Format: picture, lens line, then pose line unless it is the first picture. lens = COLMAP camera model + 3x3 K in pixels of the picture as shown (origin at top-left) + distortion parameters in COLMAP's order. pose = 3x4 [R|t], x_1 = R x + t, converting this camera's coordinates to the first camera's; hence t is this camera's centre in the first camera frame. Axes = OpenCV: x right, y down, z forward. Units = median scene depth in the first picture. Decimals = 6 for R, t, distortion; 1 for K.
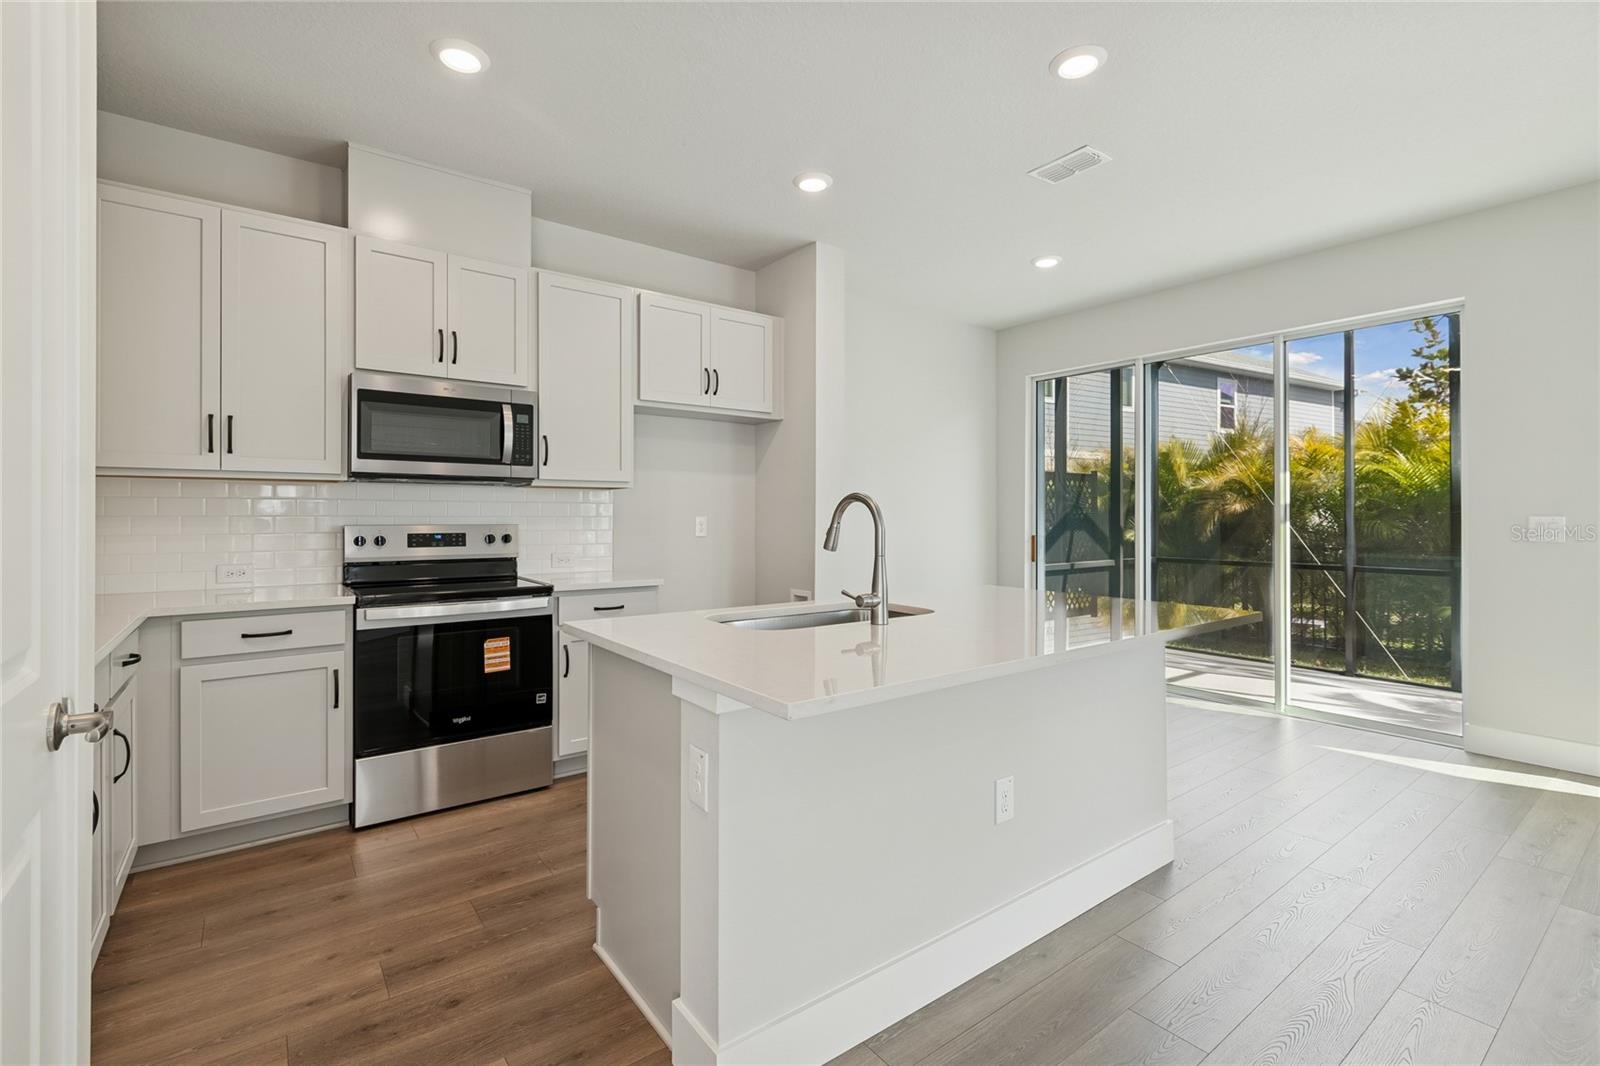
lens RADIAL K [[712.5, 0, 788.6], [0, 712.5, 510.1], [0, 0, 1]] dist [0.009427, -0.003775]
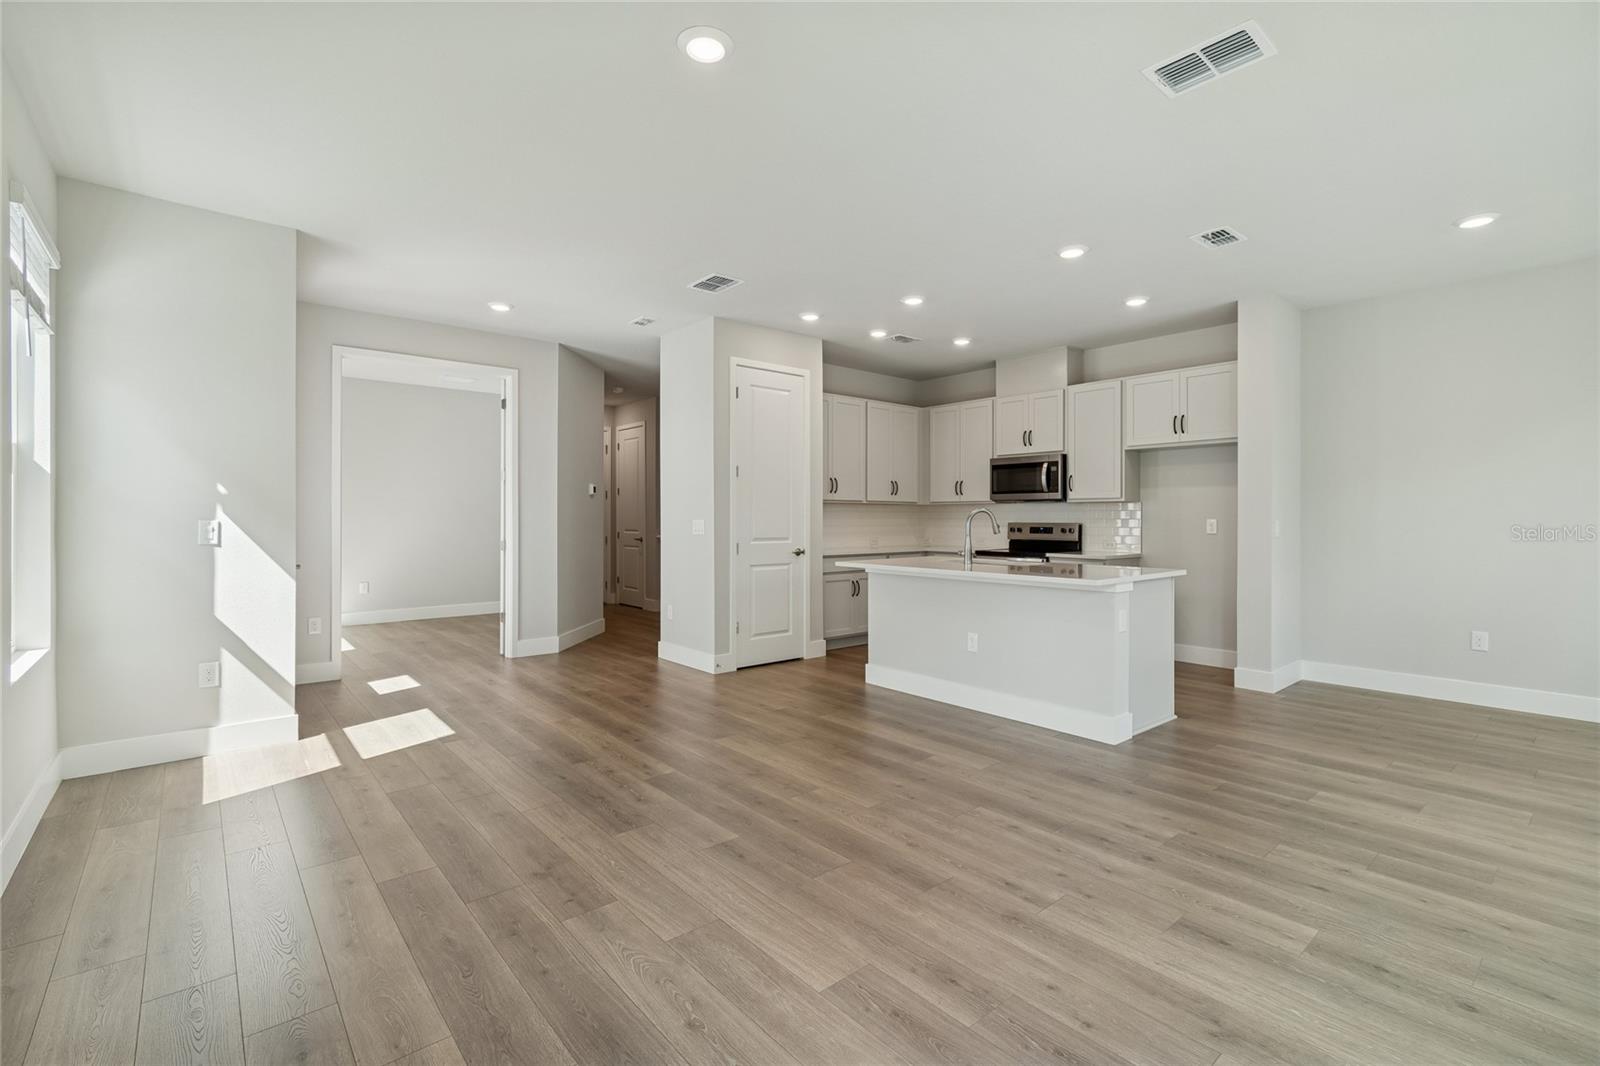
lens RADIAL K [[712.5, 0, 803.1], [0, 712.5, 509.3], [0, 0, 1]] dist [0.009427, -0.003775]
pose [[0.072215, -0.013969, -0.997291, 1.494355], [0.005107, 0.999894, -0.013636, 0.005814], [0.997376, -0.004109, 0.072279, 0.177593]]
